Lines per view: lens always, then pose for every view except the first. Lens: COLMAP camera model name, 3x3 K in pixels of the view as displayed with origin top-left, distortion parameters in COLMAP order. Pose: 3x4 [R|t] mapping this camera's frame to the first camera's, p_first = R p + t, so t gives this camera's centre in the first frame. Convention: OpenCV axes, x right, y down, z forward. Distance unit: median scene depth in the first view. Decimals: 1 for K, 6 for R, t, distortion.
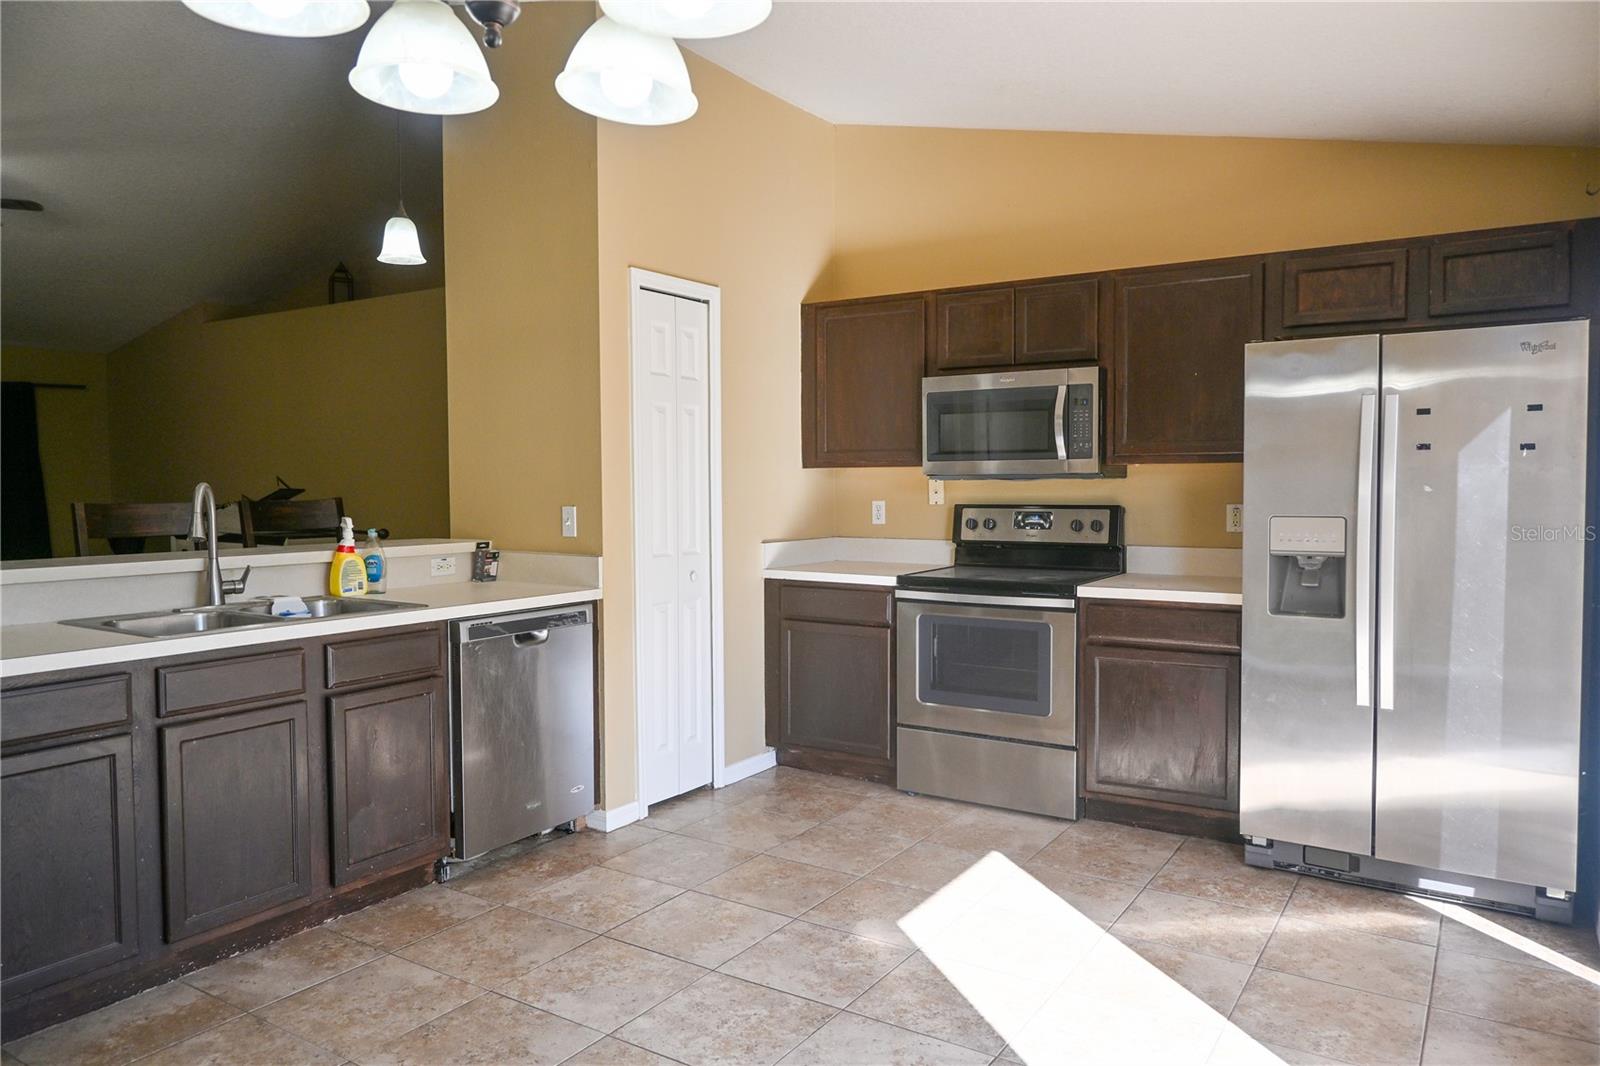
lens RADIAL K [[1113.9, 0, 790.6], [0, 1113.9, 525.3], [0, 0, 1]] dist [-0.008572, 0.001178]
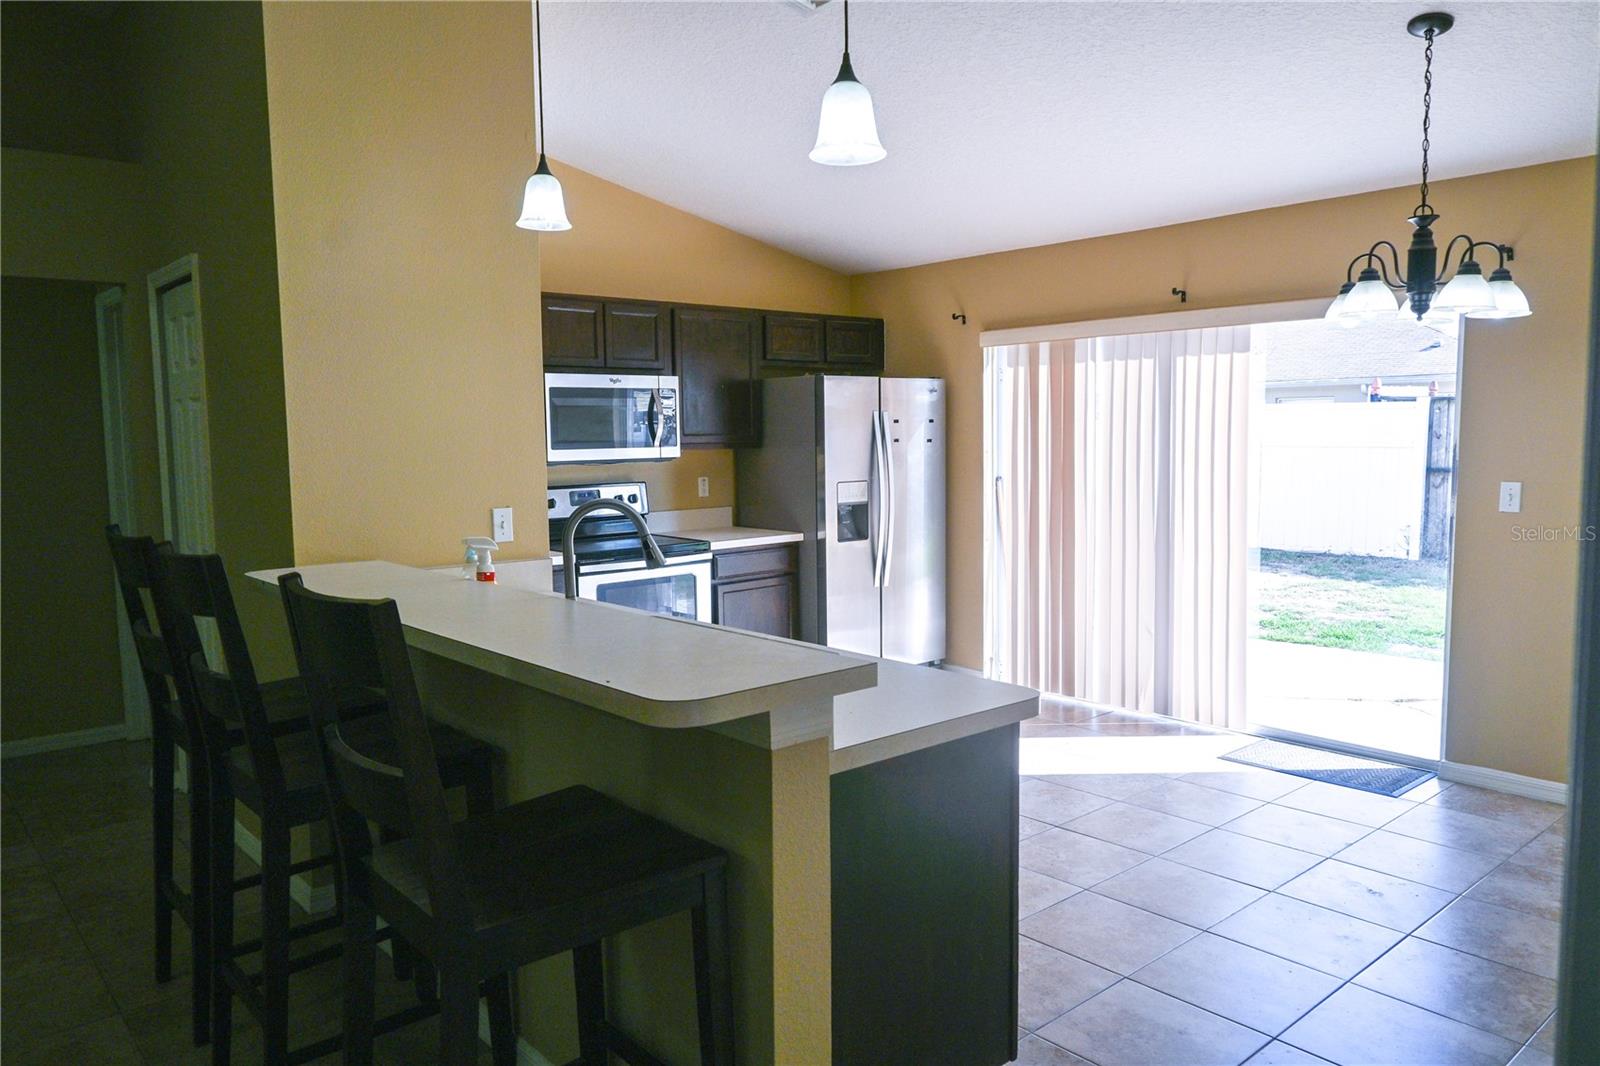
lens RADIAL K [[1113.9, 0, 800.2], [0, 1113.9, 537.1], [0, 0, 1]] dist [-0.008572, 0.001178]
pose [[0.252810, -0.090958, 0.963231, -1.126180], [0.049815, 0.995474, 0.080929, -0.061139], [-0.966233, 0.027523, 0.256197, 0.616775]]
